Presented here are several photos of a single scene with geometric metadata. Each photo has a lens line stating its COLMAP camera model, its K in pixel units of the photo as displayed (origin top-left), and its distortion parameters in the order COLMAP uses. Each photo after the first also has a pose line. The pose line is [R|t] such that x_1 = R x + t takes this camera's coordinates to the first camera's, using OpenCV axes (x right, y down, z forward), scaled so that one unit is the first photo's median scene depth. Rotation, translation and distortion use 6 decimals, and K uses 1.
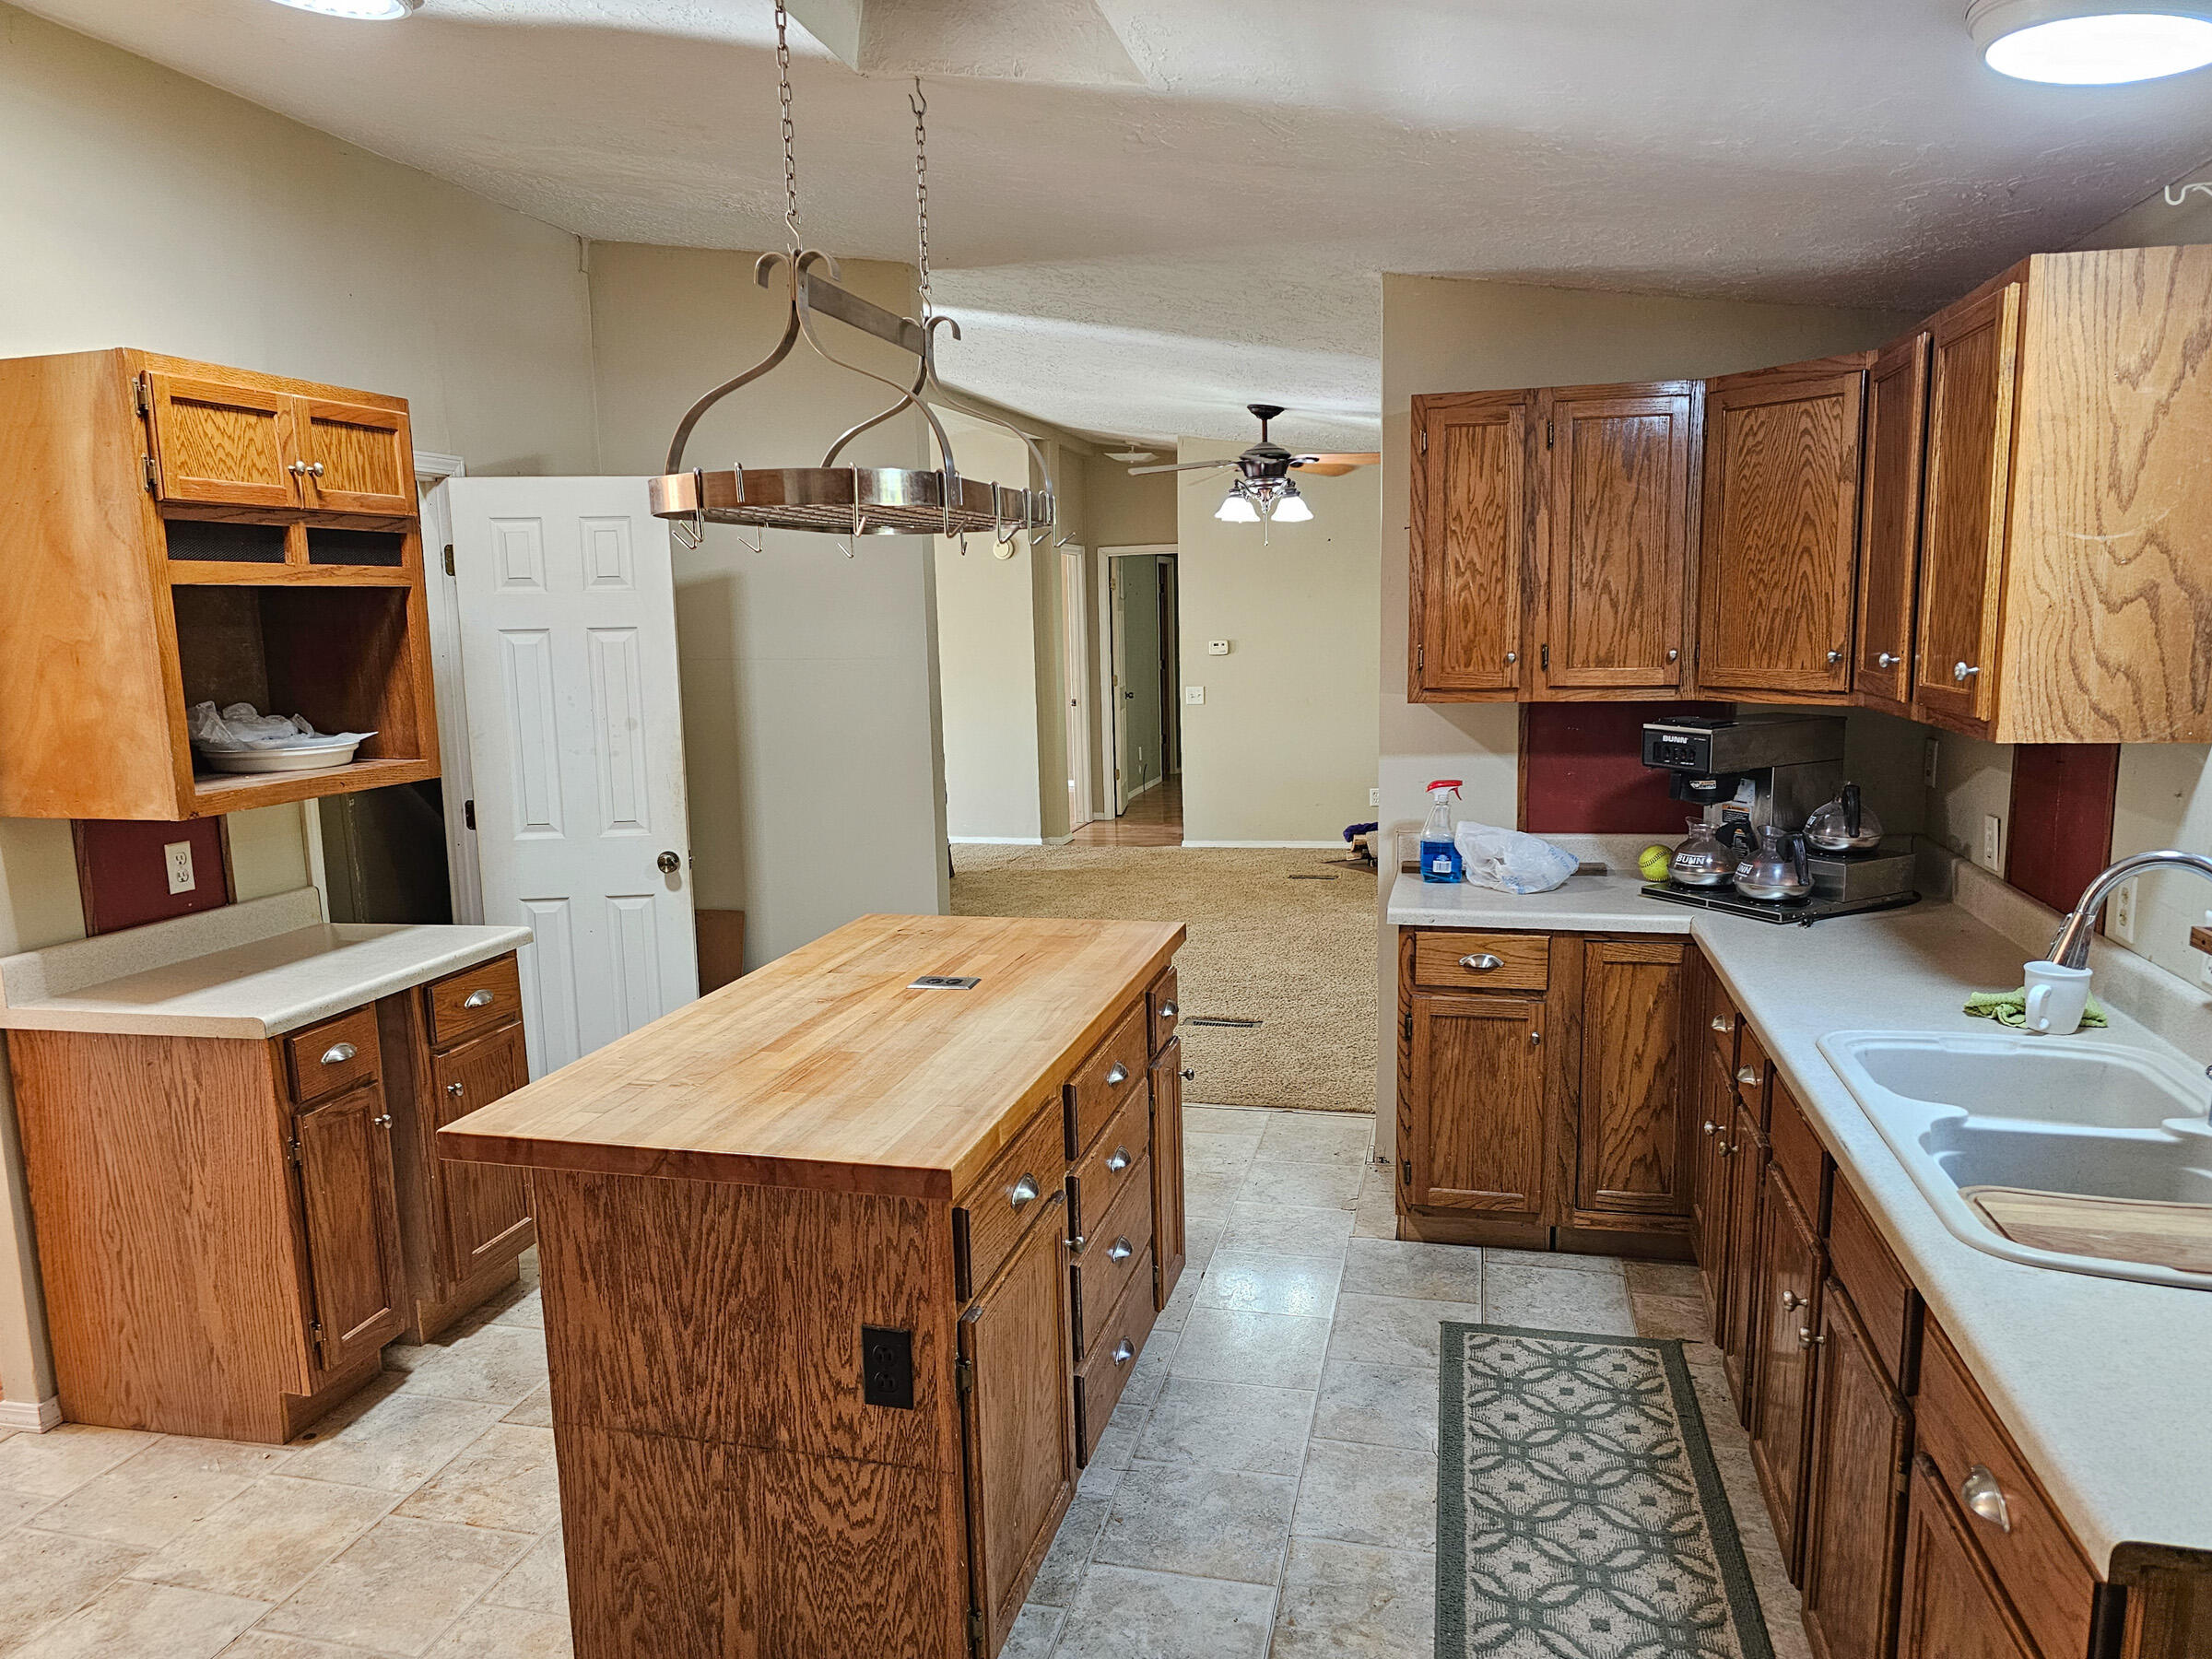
lens RADIAL K [[1482.4, 0, 1108.7], [0, 1482.4, 836.6], [0, 0, 1]] dist [-0.000578, 0.000225]
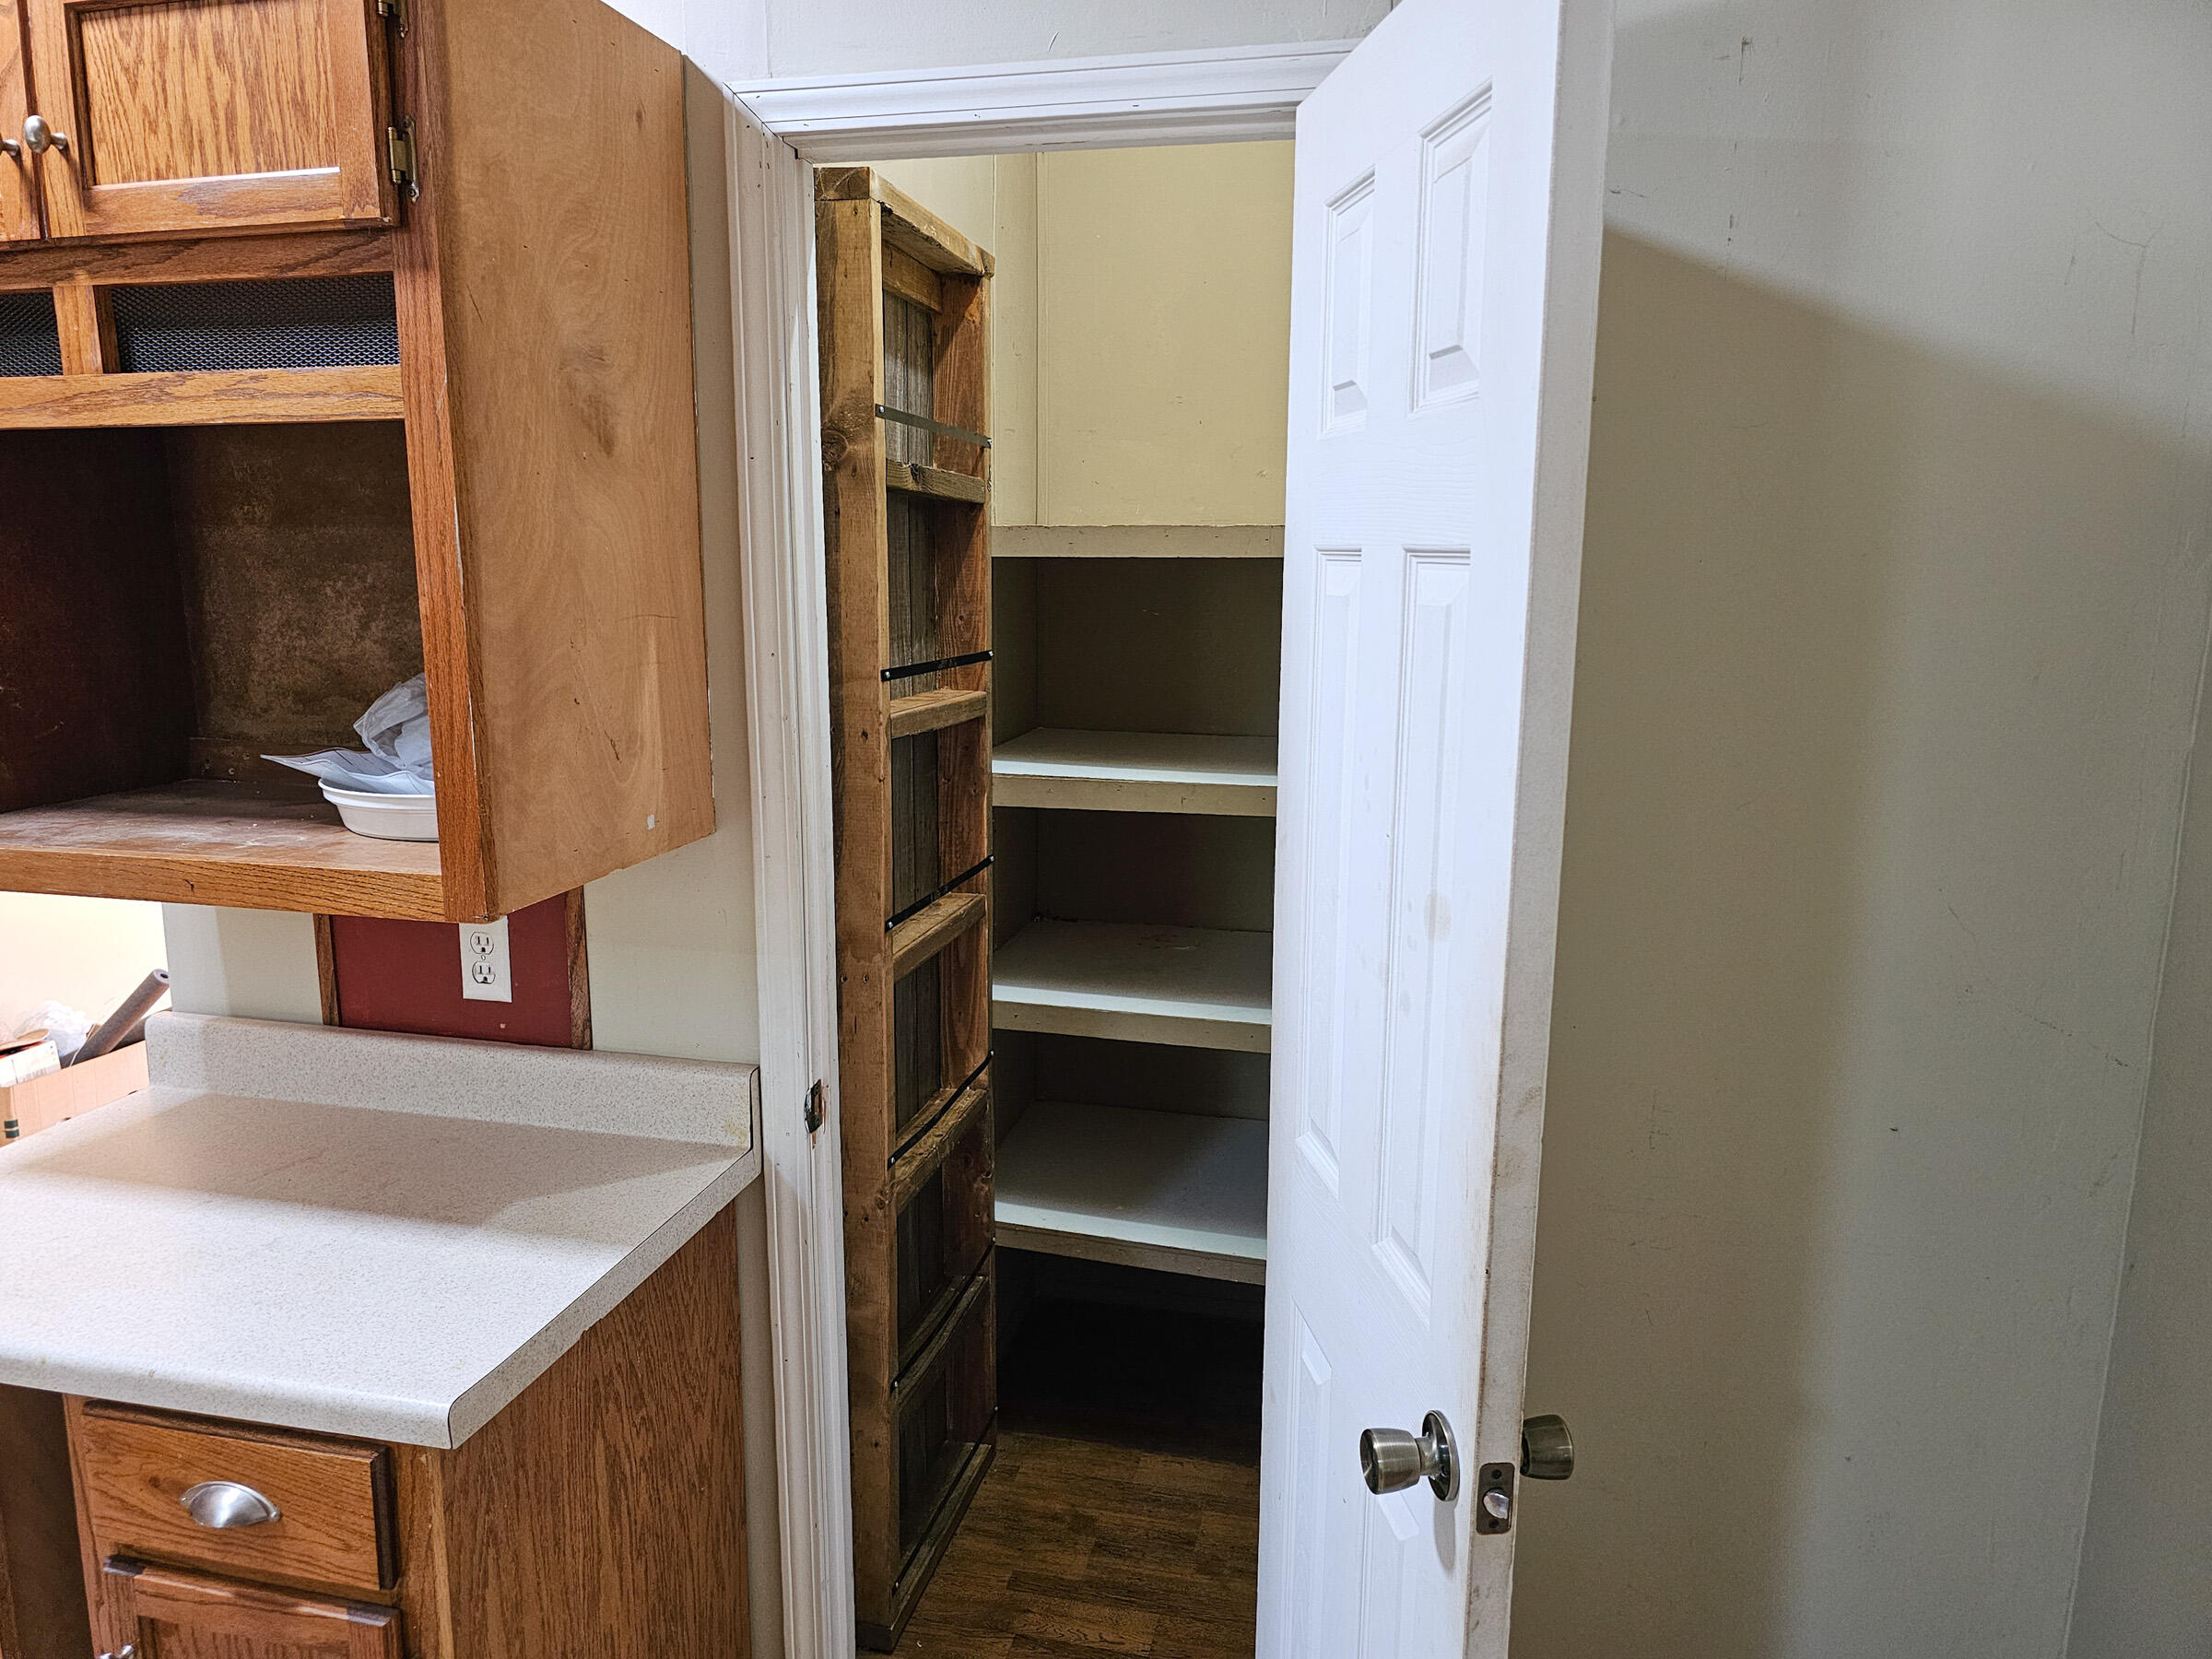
lens RADIAL K [[1482.4, 0, 1104.5], [0, 1482.4, 830.4], [0, 0, 1]] dist [-0.000578, 0.000225]
pose [[0.018754, 0.195216, -0.980581, -0.084553], [-0.161285, 0.968500, 0.189726, -0.179216], [0.986730, 0.154595, 0.049648, 1.253017]]
